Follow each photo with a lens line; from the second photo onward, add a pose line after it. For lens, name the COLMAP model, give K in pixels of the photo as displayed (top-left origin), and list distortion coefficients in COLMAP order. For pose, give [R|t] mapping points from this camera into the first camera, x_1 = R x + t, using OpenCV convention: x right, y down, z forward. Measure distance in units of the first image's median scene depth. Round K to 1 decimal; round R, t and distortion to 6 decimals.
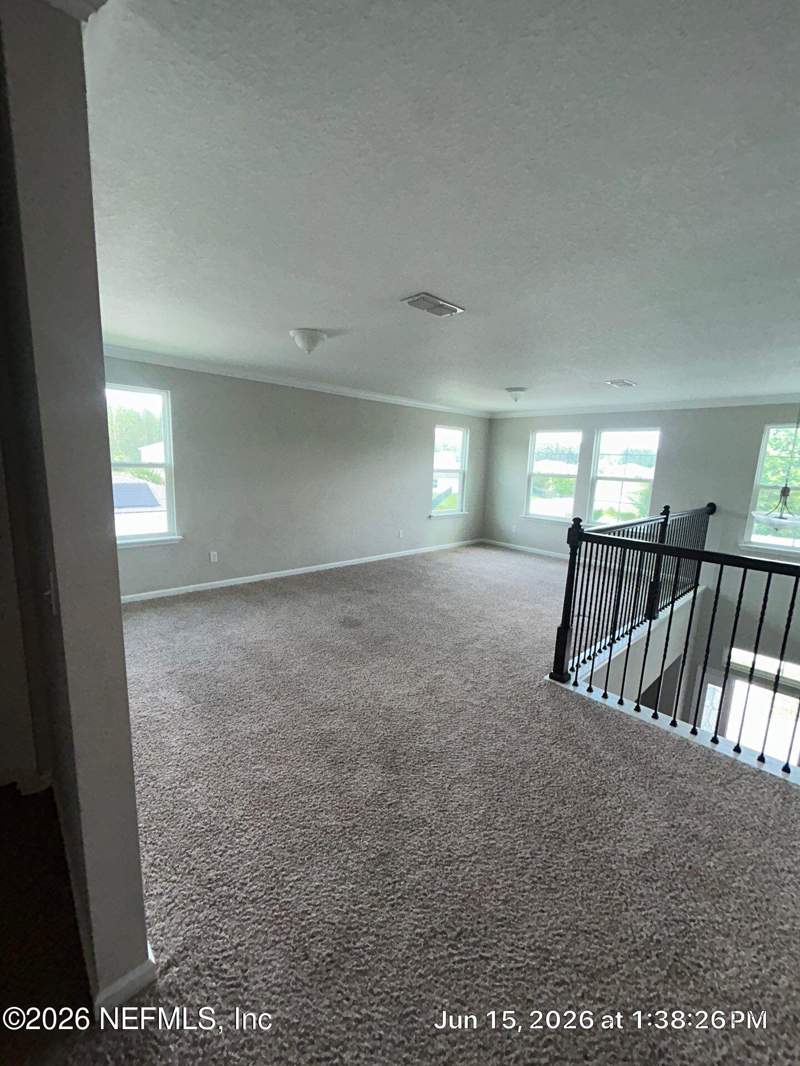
lens RADIAL K [[431.8, 0, 395.1], [0, 431.8, 533.9], [0, 0, 1]] dist [0.001079, 0.000542]
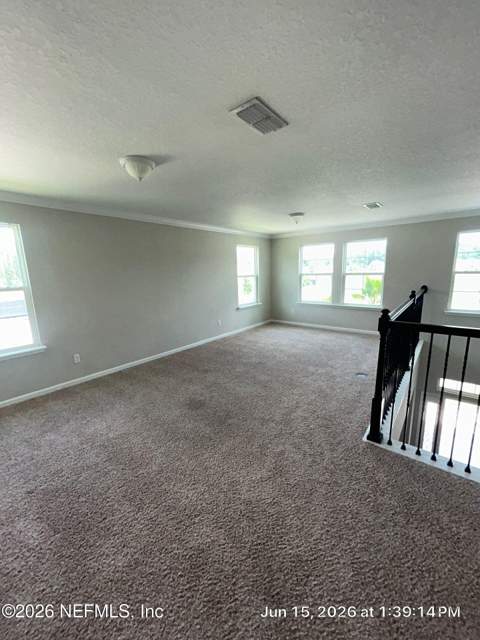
lens RADIAL K [[259.2, 0, 238.4], [0, 259.2, 318.9], [0, 0, 1]] dist [0.001079, 0.000542]
pose [[0.987919, -0.090240, 0.125987, -0.047570], [0.087883, 0.995838, 0.024157, -0.041348], [-0.127643, -0.012793, 0.991738, 0.217971]]
